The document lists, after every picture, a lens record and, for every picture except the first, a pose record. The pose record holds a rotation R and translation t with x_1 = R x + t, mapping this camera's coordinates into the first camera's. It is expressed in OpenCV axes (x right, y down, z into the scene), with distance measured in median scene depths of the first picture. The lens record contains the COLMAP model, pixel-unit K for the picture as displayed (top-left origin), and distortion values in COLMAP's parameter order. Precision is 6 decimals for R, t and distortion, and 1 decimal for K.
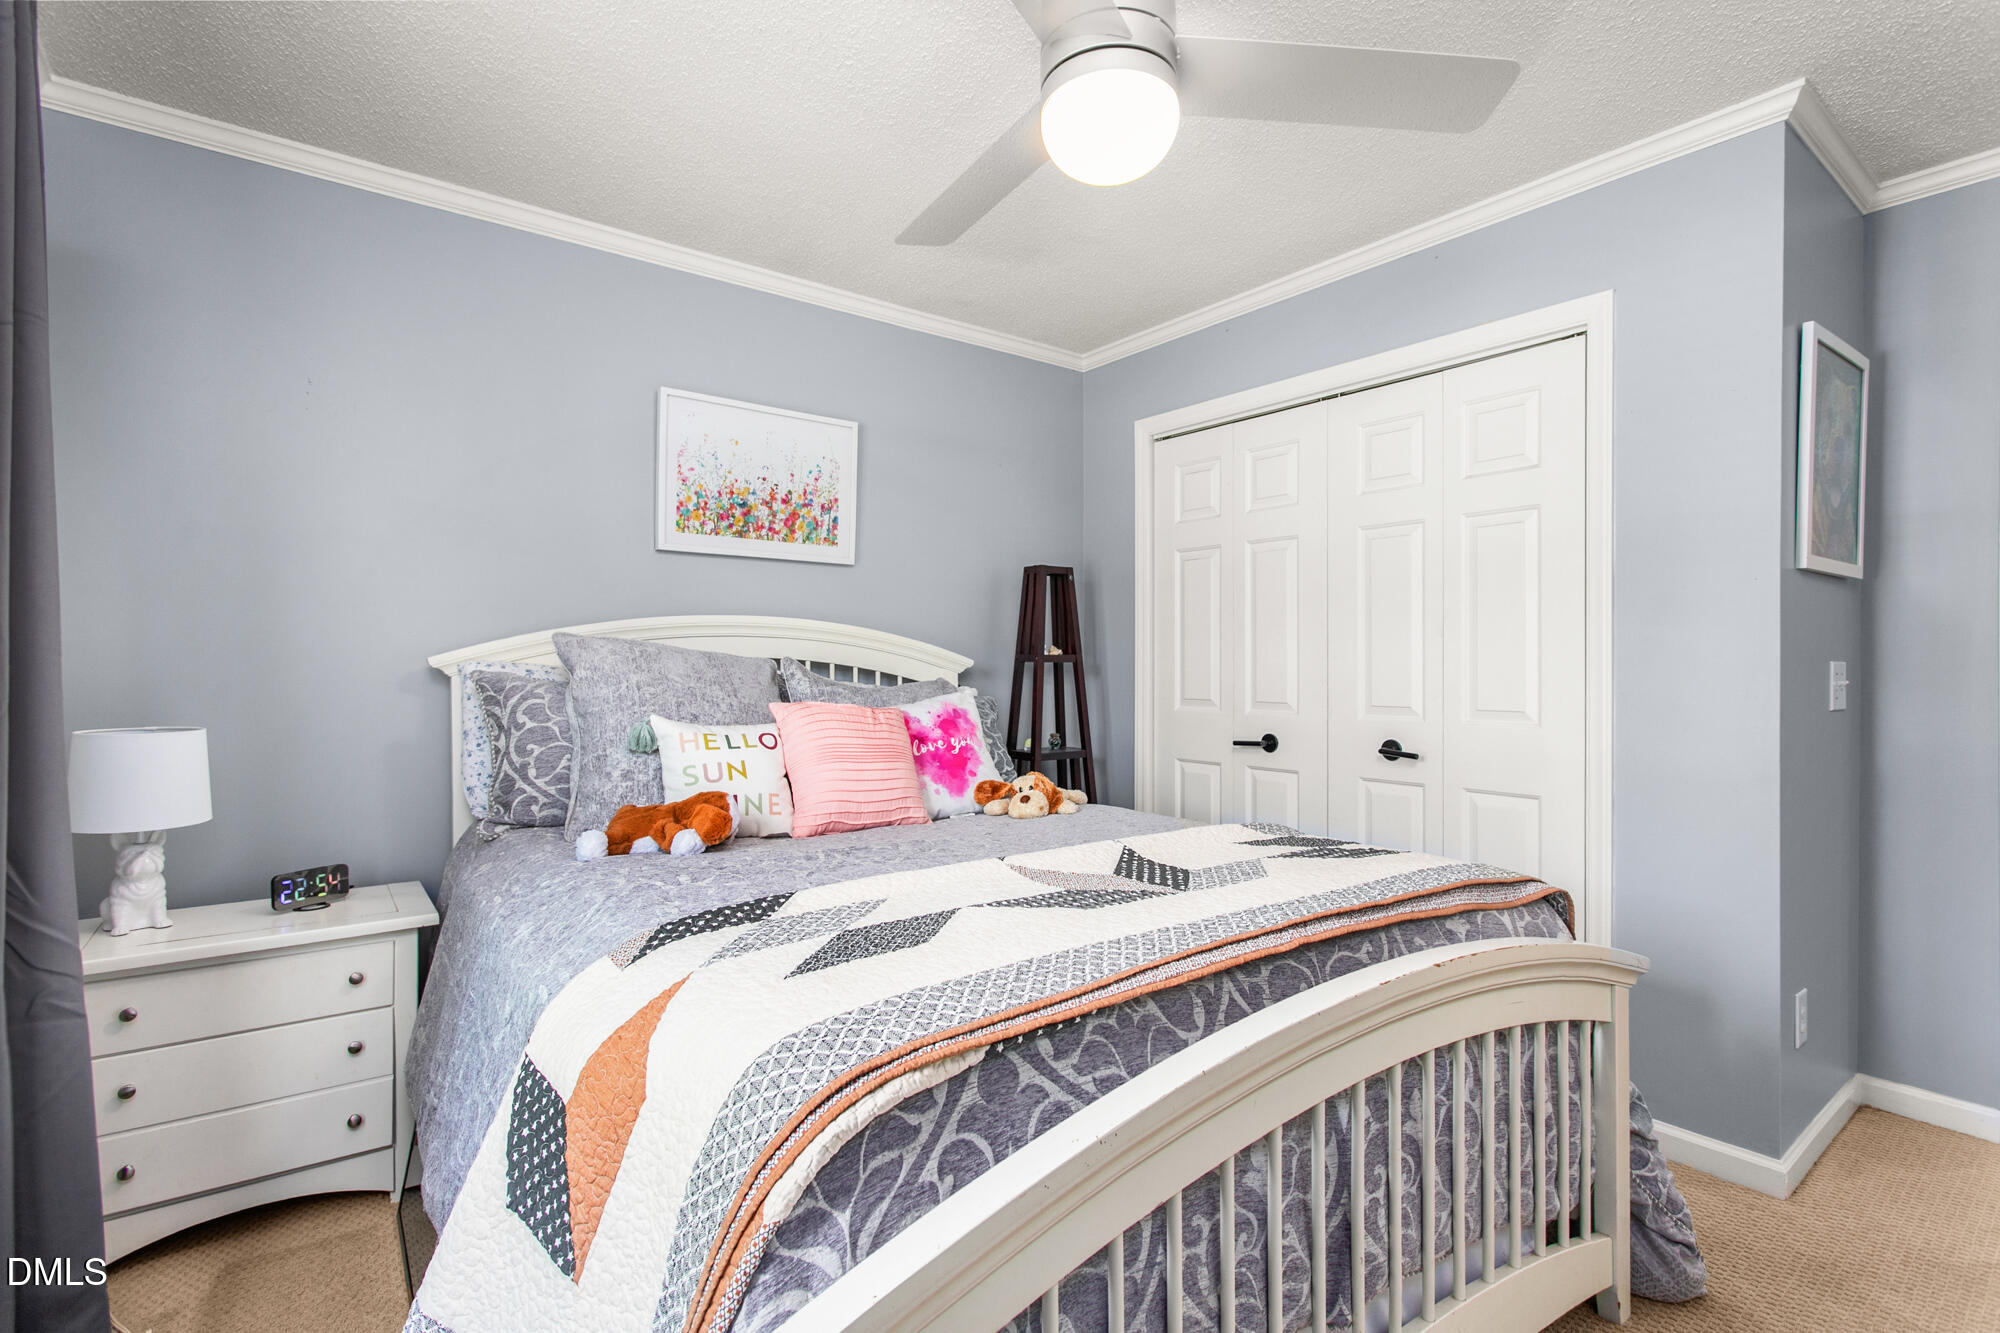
lens RADIAL K [[956.8, 0, 1004.8], [0, 956.8, 648.1], [0, 0, 1]] dist [0.009231, 0.000393]
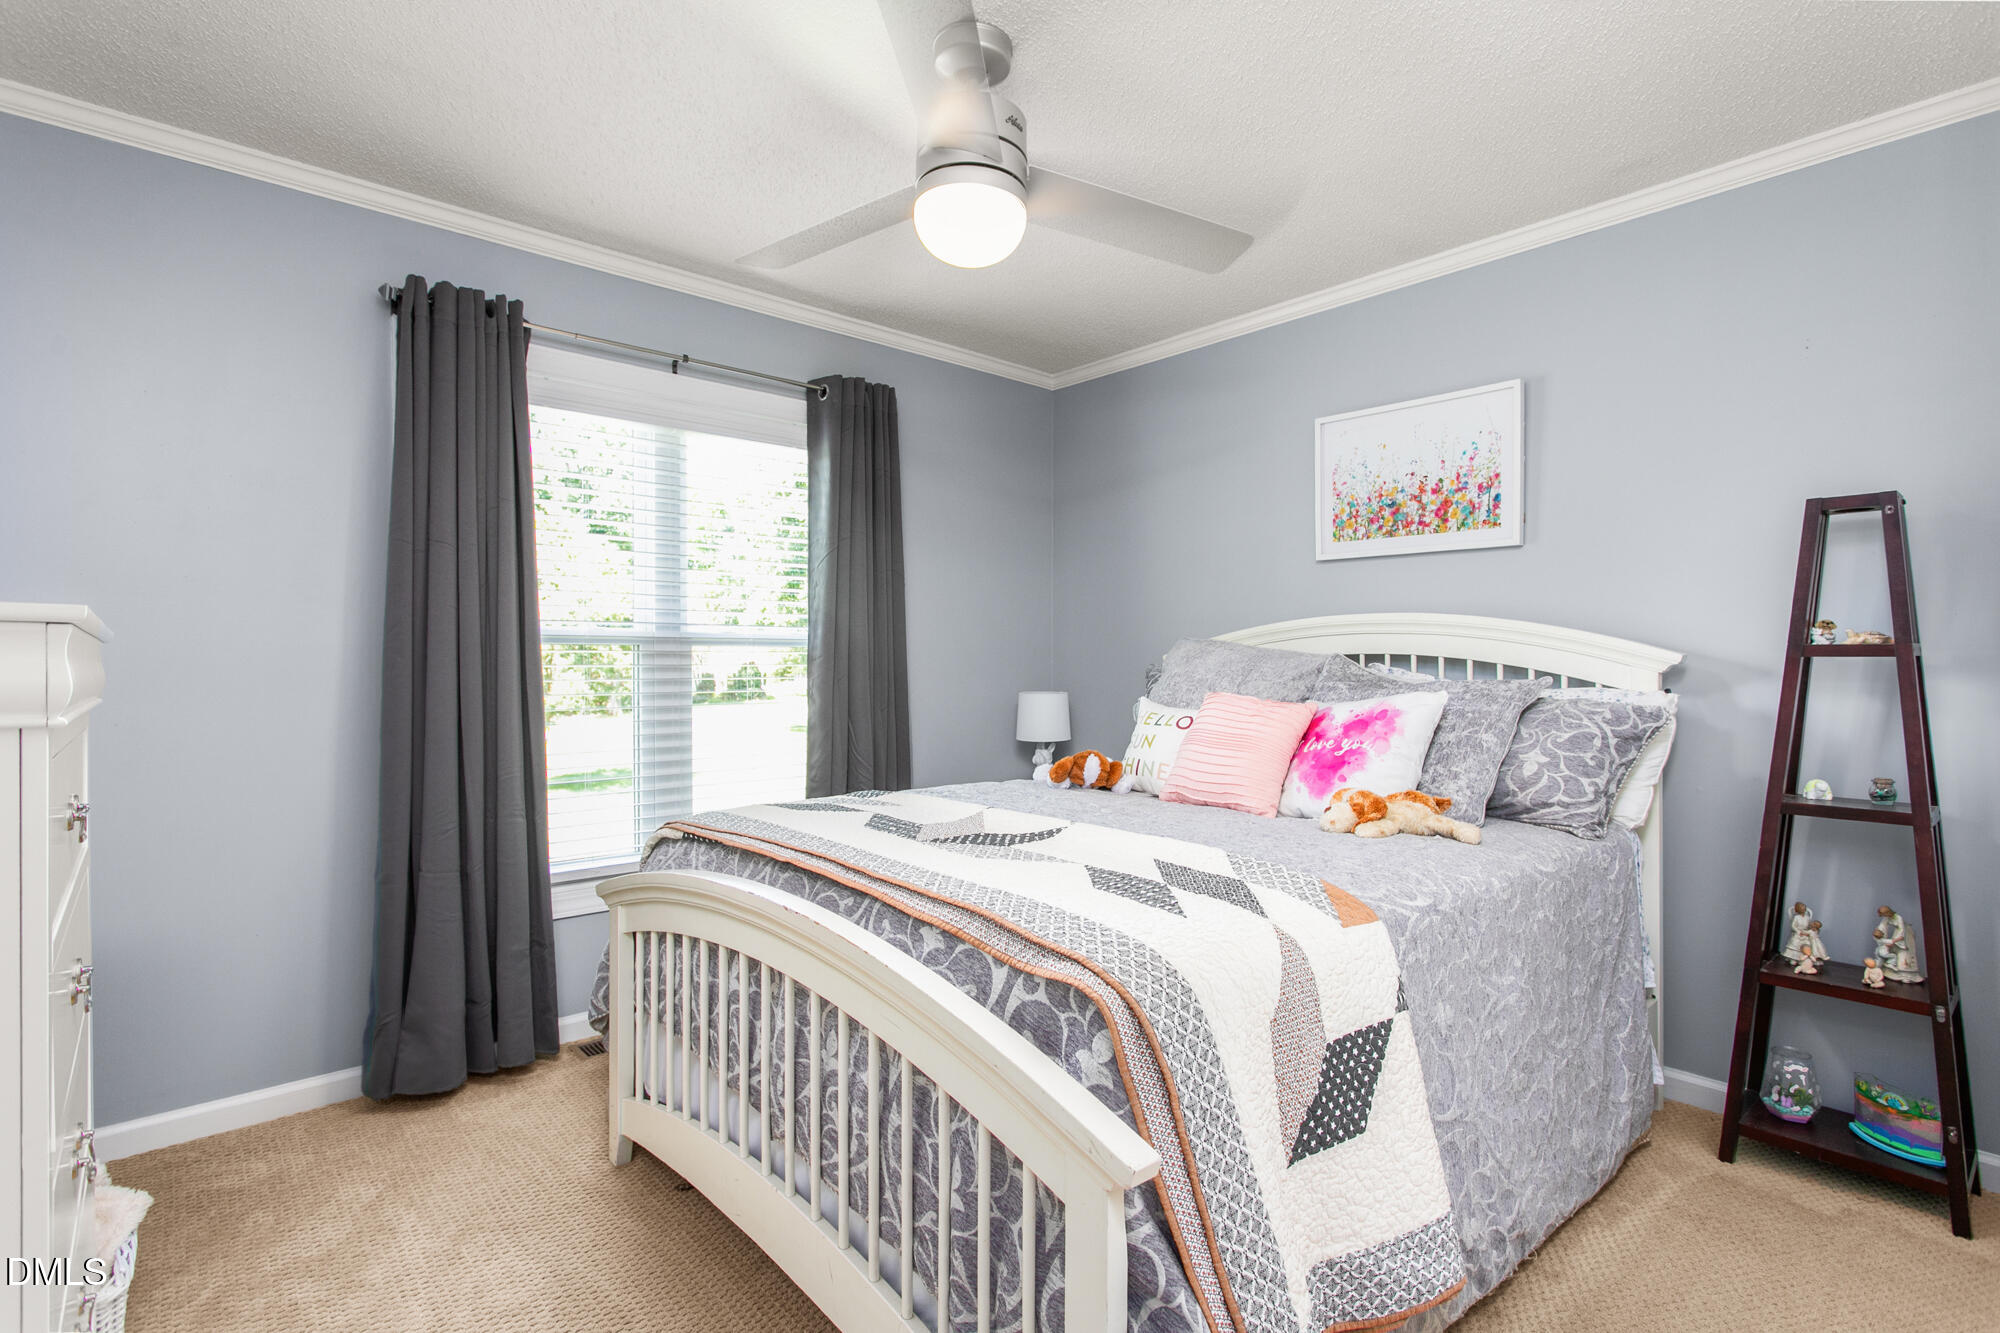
lens RADIAL K [[956.8, 0, 1004.8], [0, 956.8, 648.1], [0, 0, 1]] dist [0.009231, 0.000393]
pose [[0.057096, -0.008369, -0.998334, 0.712823], [0.012701, 0.999890, -0.007656, 0.006474], [0.998288, -0.012243, 0.057196, 0.515031]]
